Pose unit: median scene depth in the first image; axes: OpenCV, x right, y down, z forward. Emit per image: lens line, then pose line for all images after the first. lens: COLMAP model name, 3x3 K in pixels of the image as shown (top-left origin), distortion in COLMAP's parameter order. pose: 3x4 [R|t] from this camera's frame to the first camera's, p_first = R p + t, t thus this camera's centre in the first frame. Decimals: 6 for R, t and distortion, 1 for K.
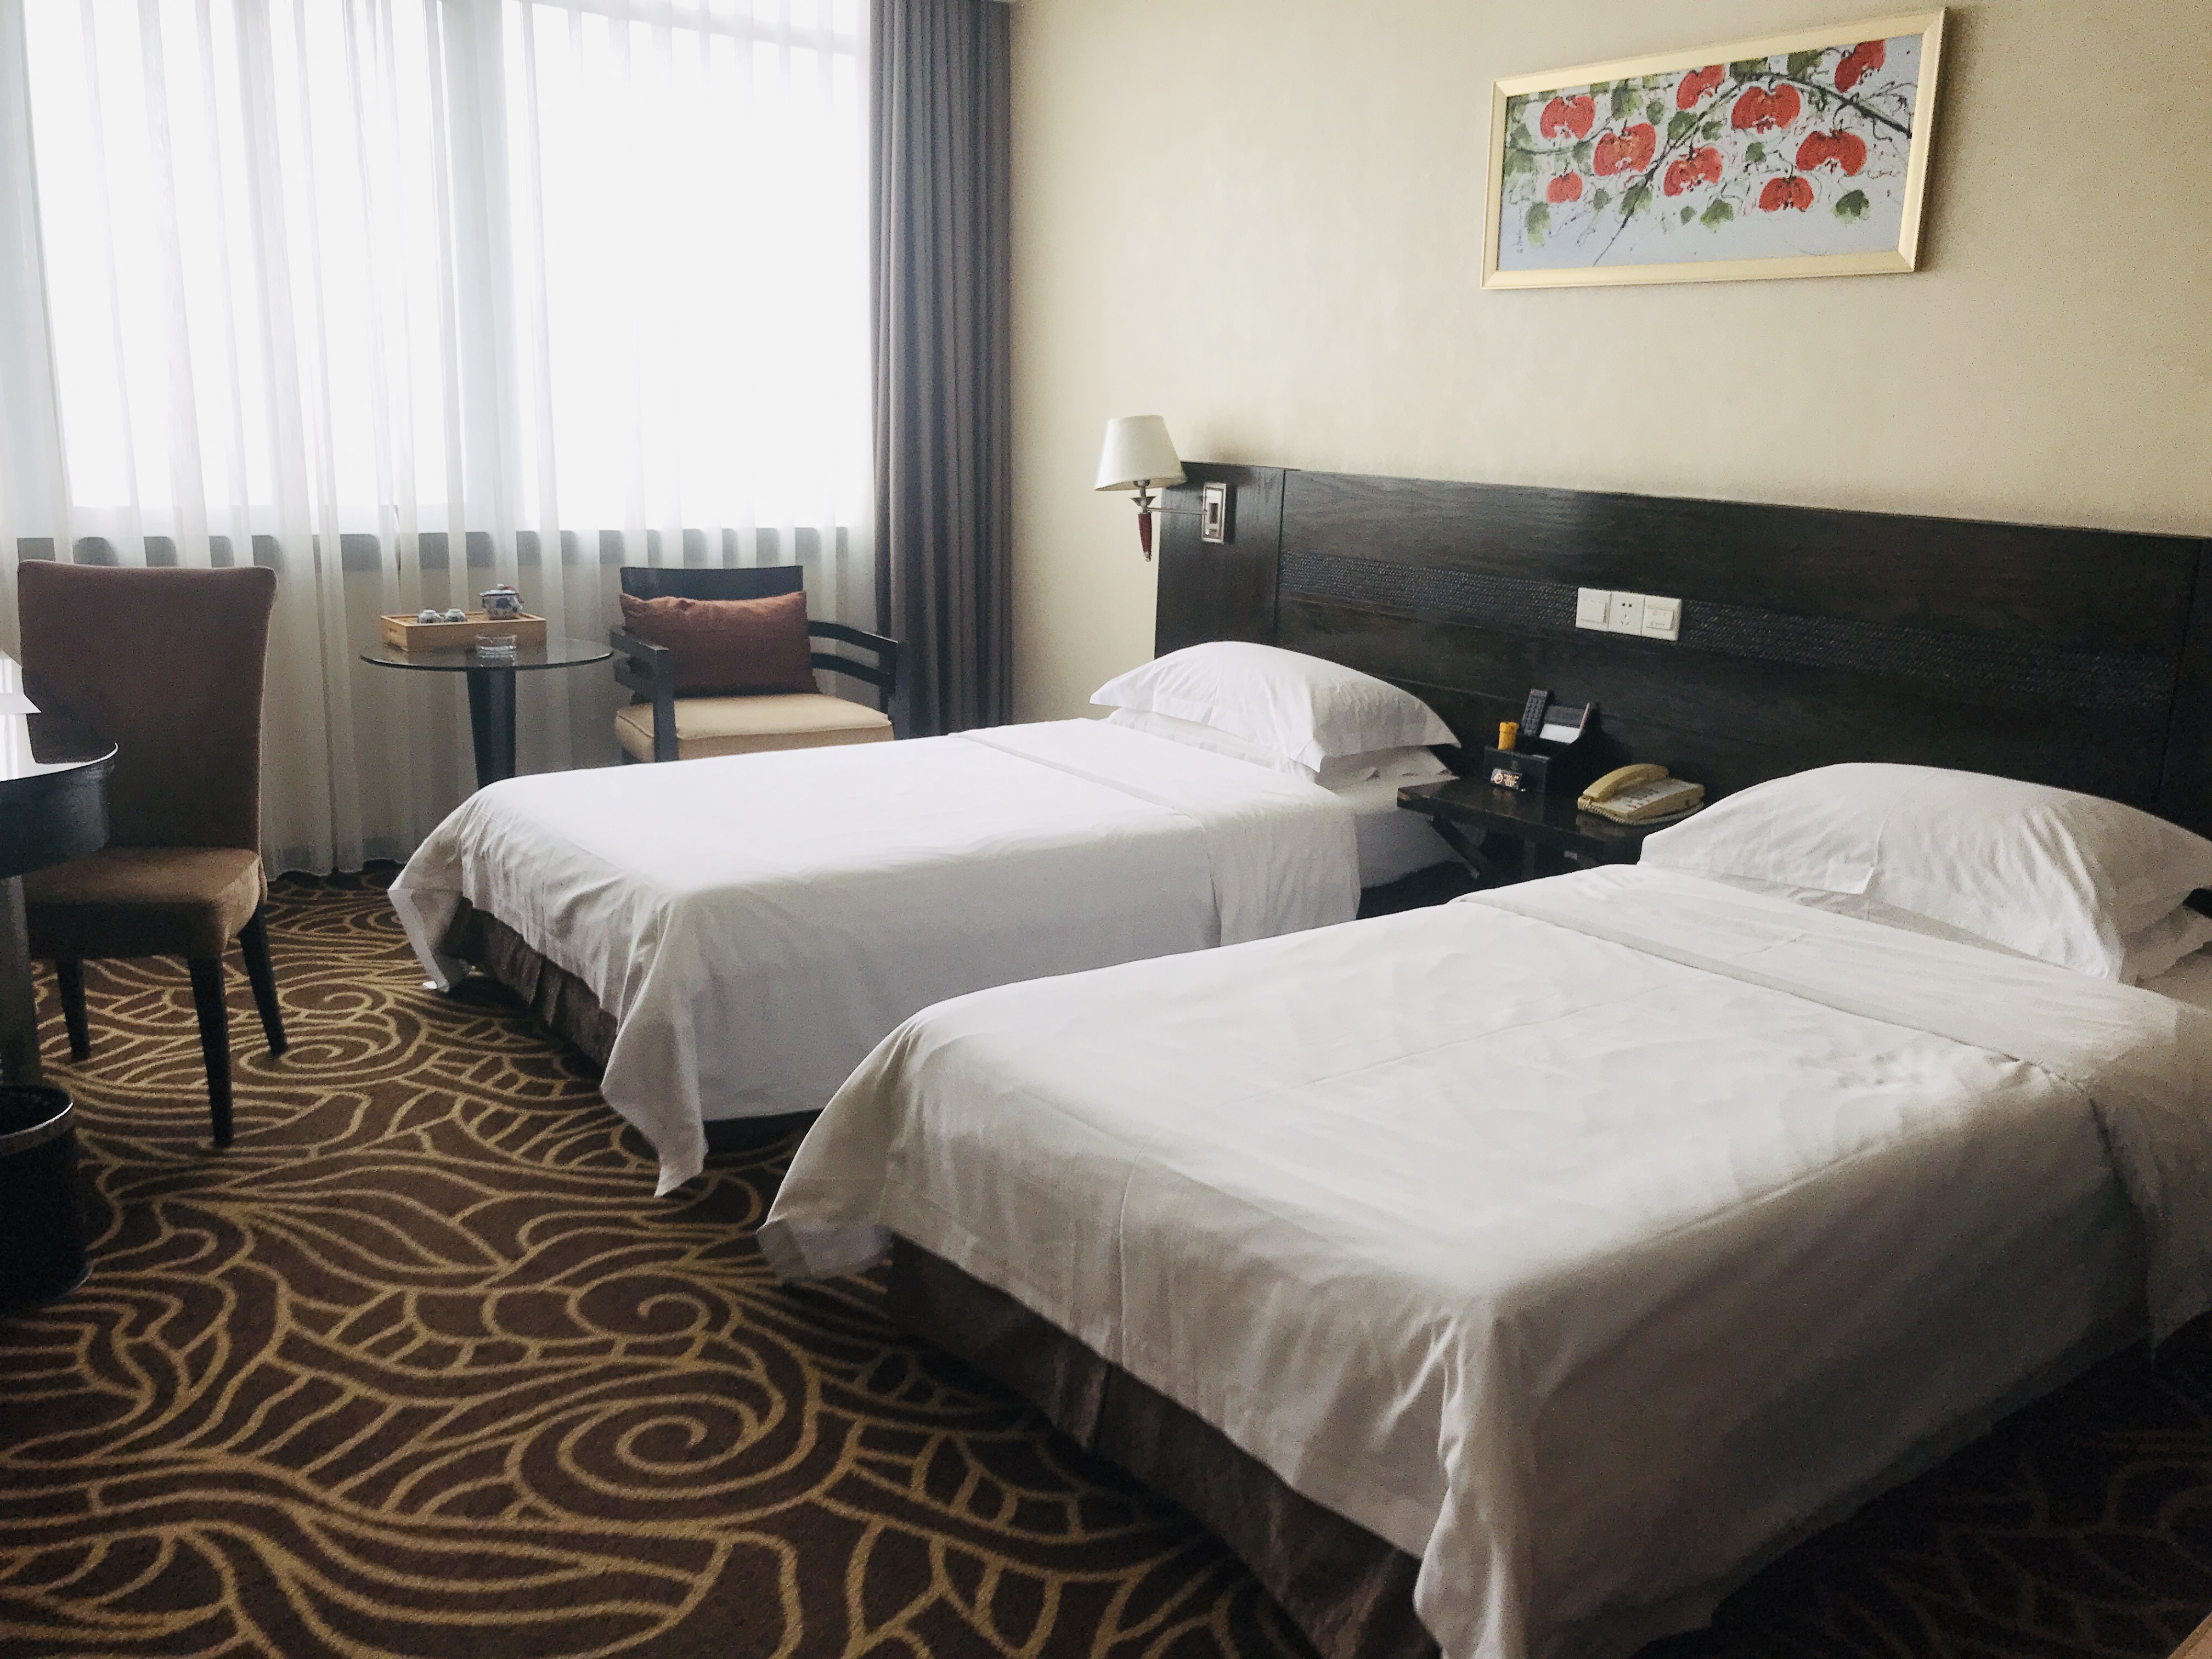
lens RADIAL K [[1827.8, 0, 1103.7], [0, 1827.8, 836.0], [0, 0, 1]] dist [0.027828, 0.006586]
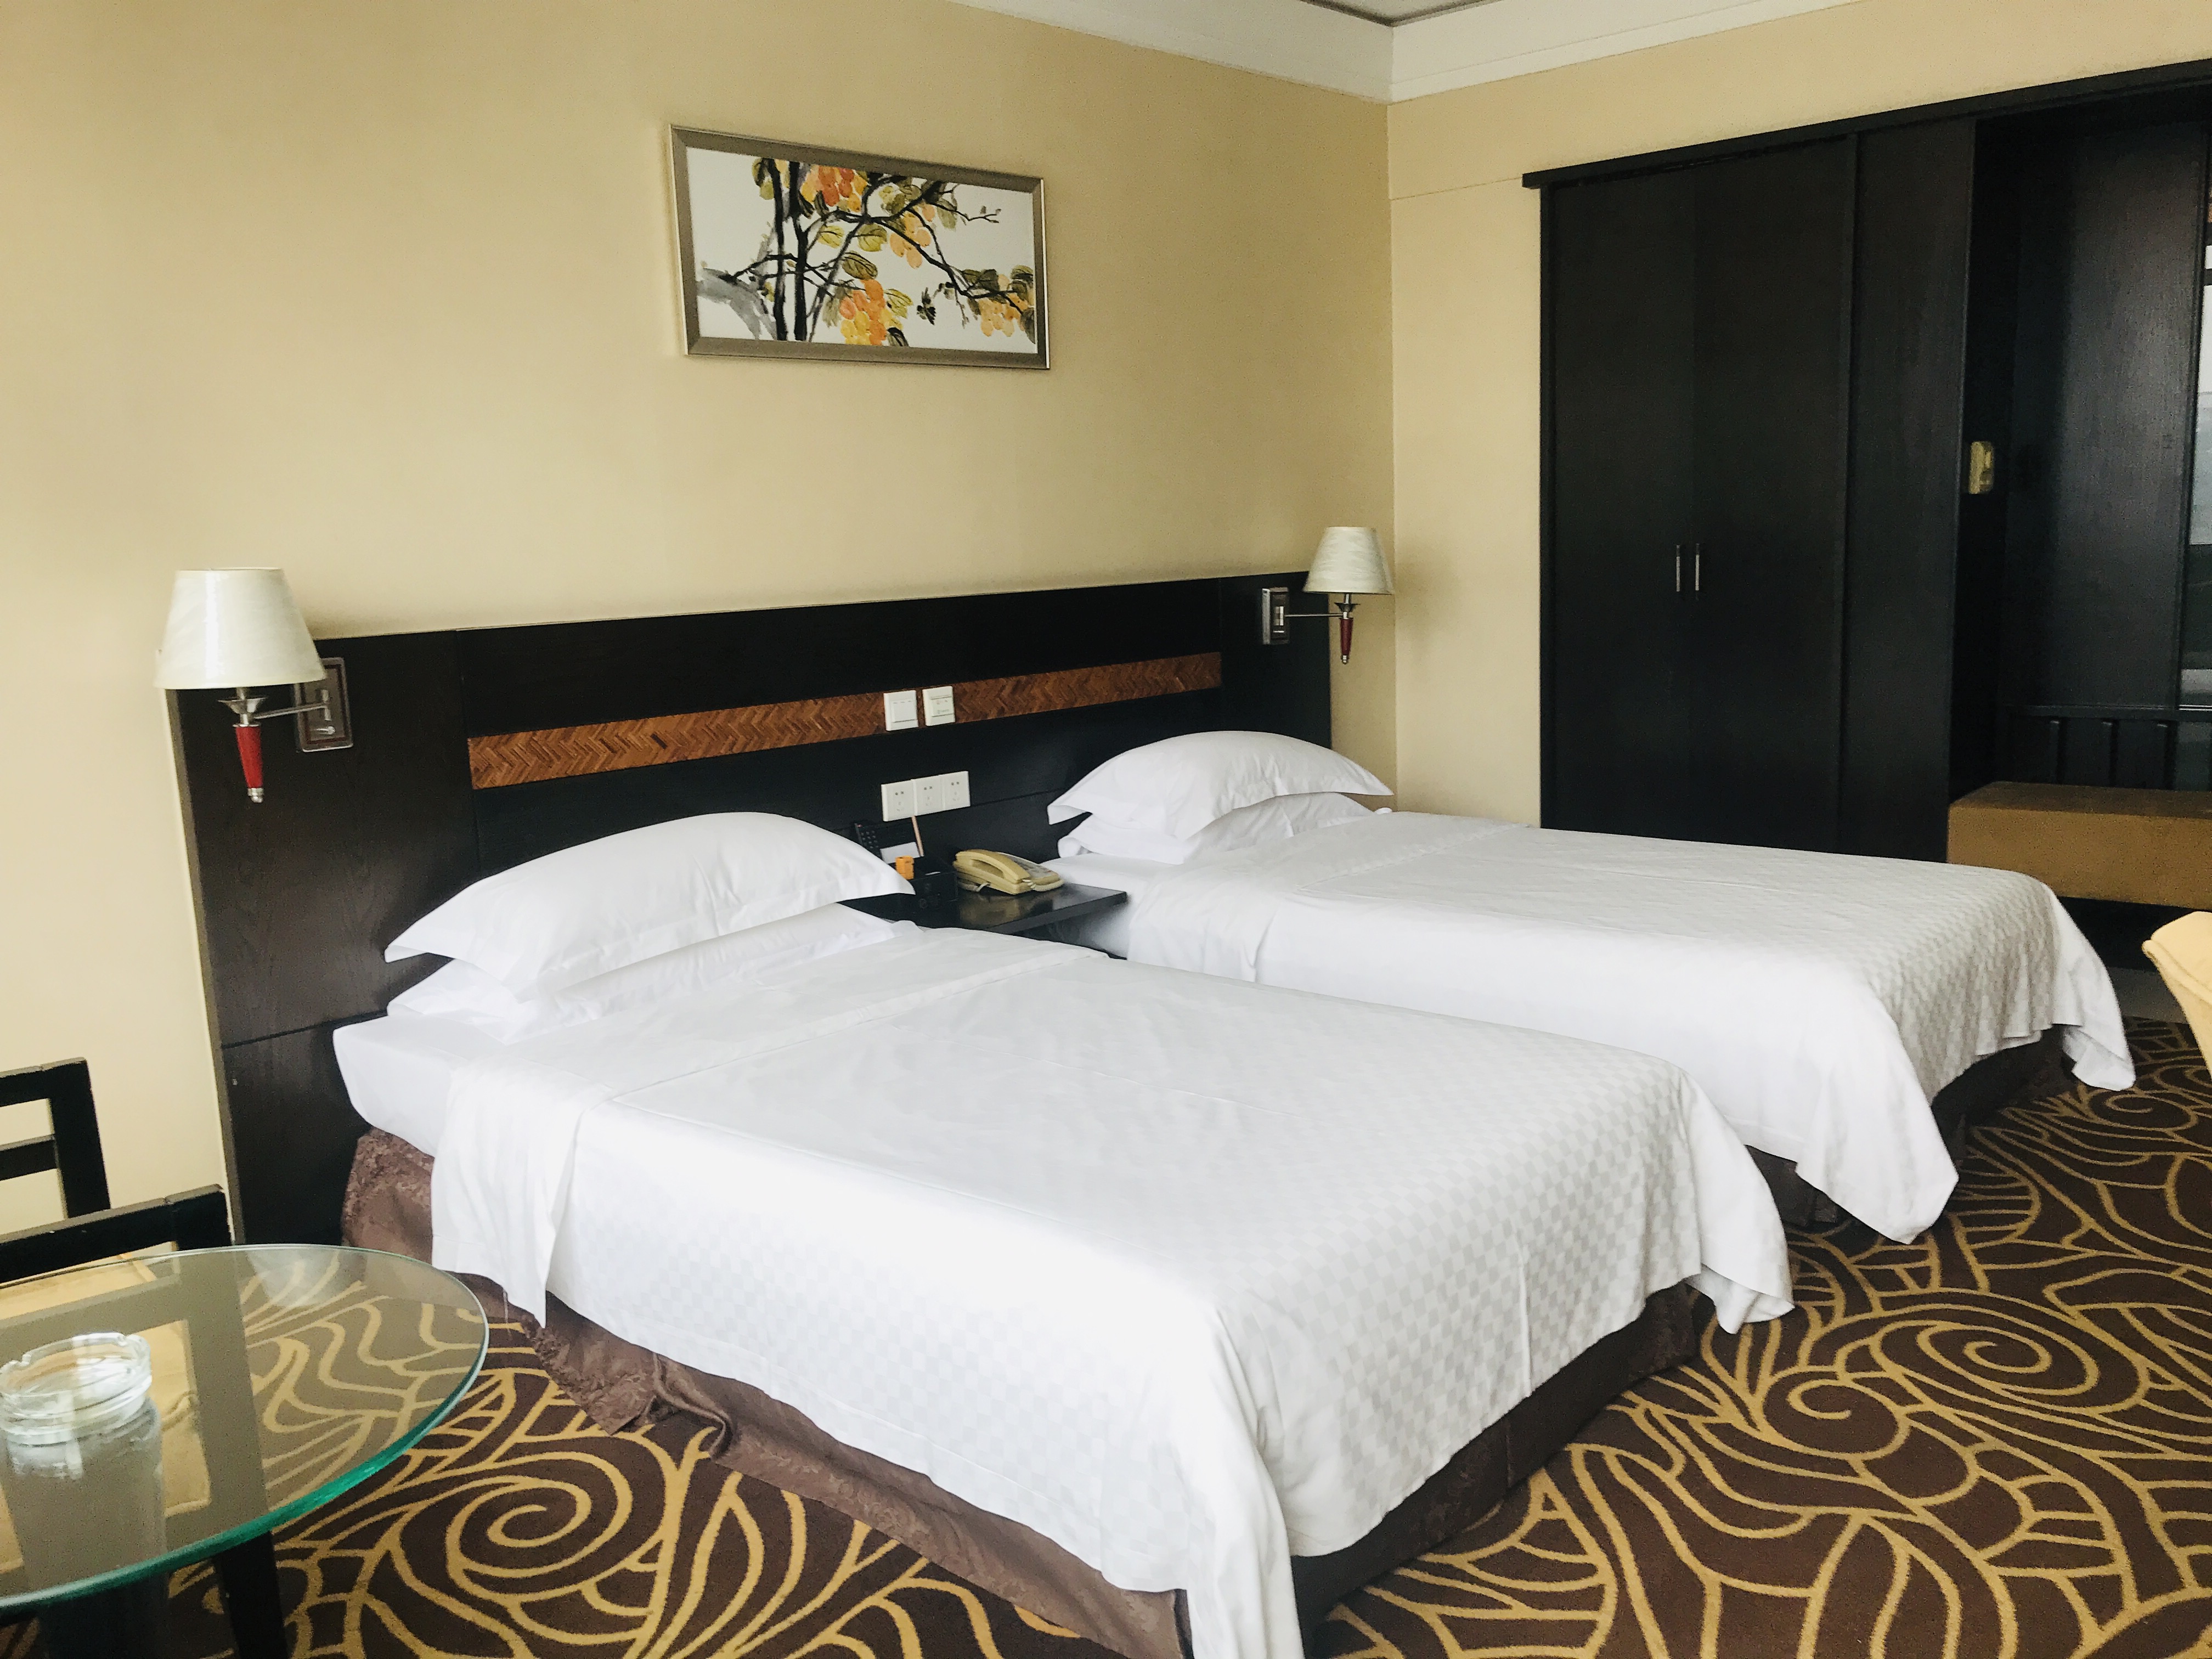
lens RADIAL K [[1918.5, 0, 1104.3], [0, 1918.5, 823.0], [0, 0, 1]] dist [0.003117, -0.007590]
pose [[-0.214877, -0.147659, 0.965414, -1.105530], [0.264941, 0.942624, 0.203142, -0.342053], [-0.940018, 0.299428, -0.163428, 1.463787]]
